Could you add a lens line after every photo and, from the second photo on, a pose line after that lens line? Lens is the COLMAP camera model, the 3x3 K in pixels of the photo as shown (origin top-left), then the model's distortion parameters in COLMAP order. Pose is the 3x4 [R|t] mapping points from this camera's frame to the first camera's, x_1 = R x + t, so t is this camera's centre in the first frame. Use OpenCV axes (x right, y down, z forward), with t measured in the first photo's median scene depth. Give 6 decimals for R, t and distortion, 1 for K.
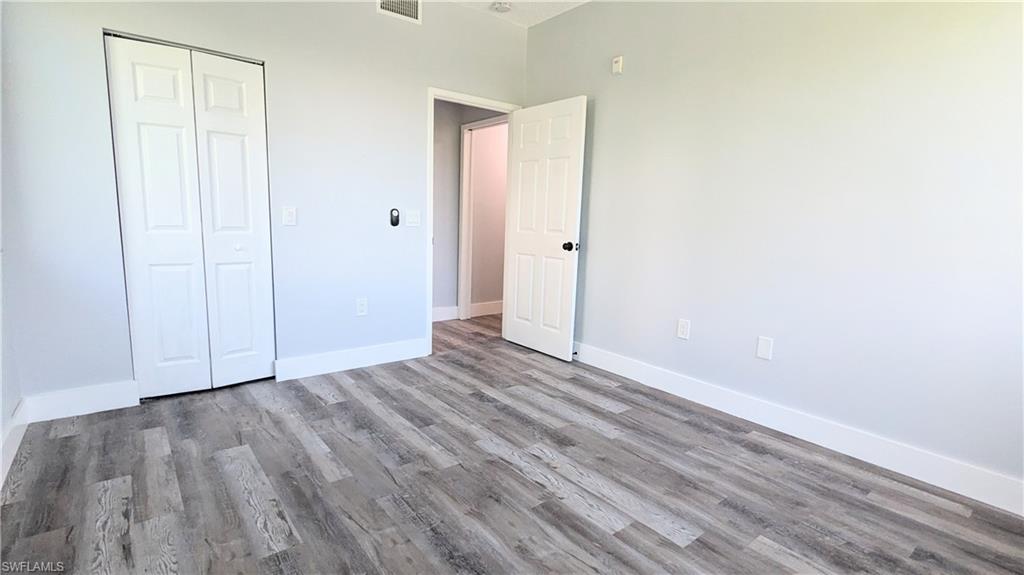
lens RADIAL K [[482.9, 0, 512.5], [0, 482.9, 293.0], [0, 0, 1]] dist [0.000317, -0.001641]
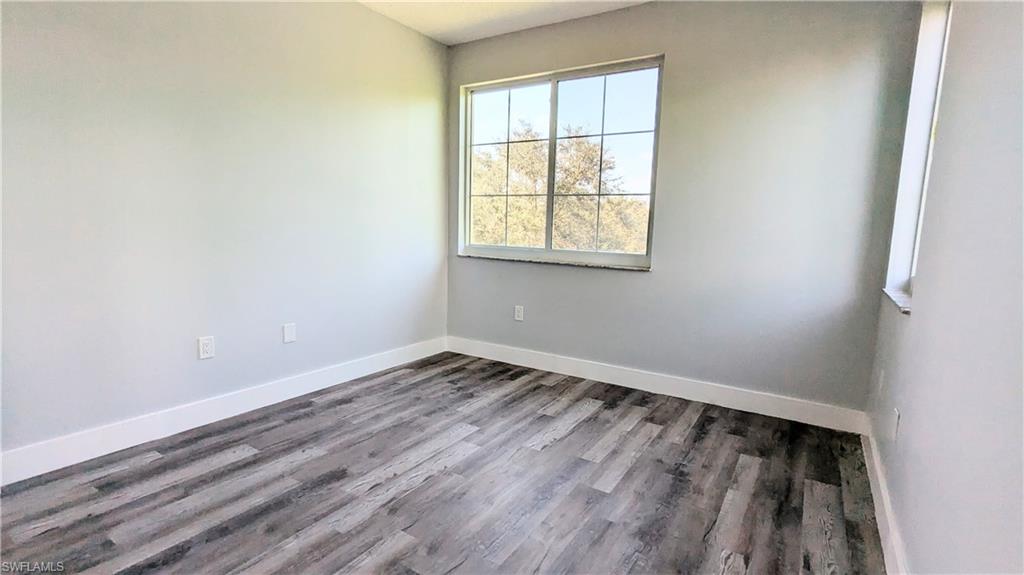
lens RADIAL K [[482.9, 0, 517.4], [0, 482.9, 289.6], [0, 0, 1]] dist [0.000317, -0.001641]
pose [[-0.325849, -0.166046, 0.930726, -0.896500], [0.111346, 0.970864, 0.212190, -0.215526], [-0.938842, 0.172775, -0.297867, 0.991154]]
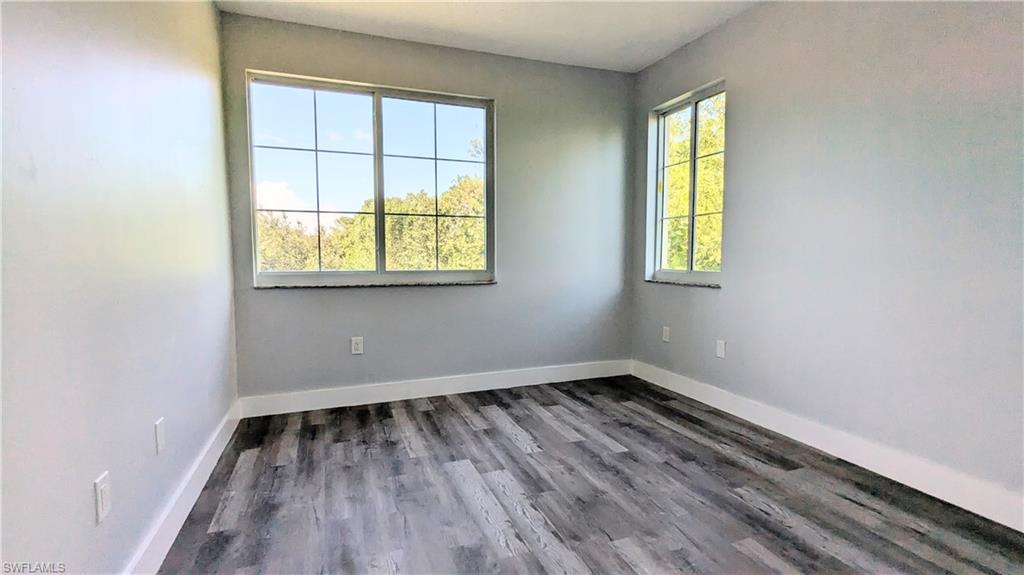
lens RADIAL K [[482.9, 0, 517.4], [0, 482.9, 286.0], [0, 0, 1]] dist [0.000317, -0.001641]
pose [[-0.954471, -0.051839, 0.293764, -0.178167], [0.016654, 0.973988, 0.225987, -0.288769], [-0.297838, 0.220590, -0.928780, 1.753751]]
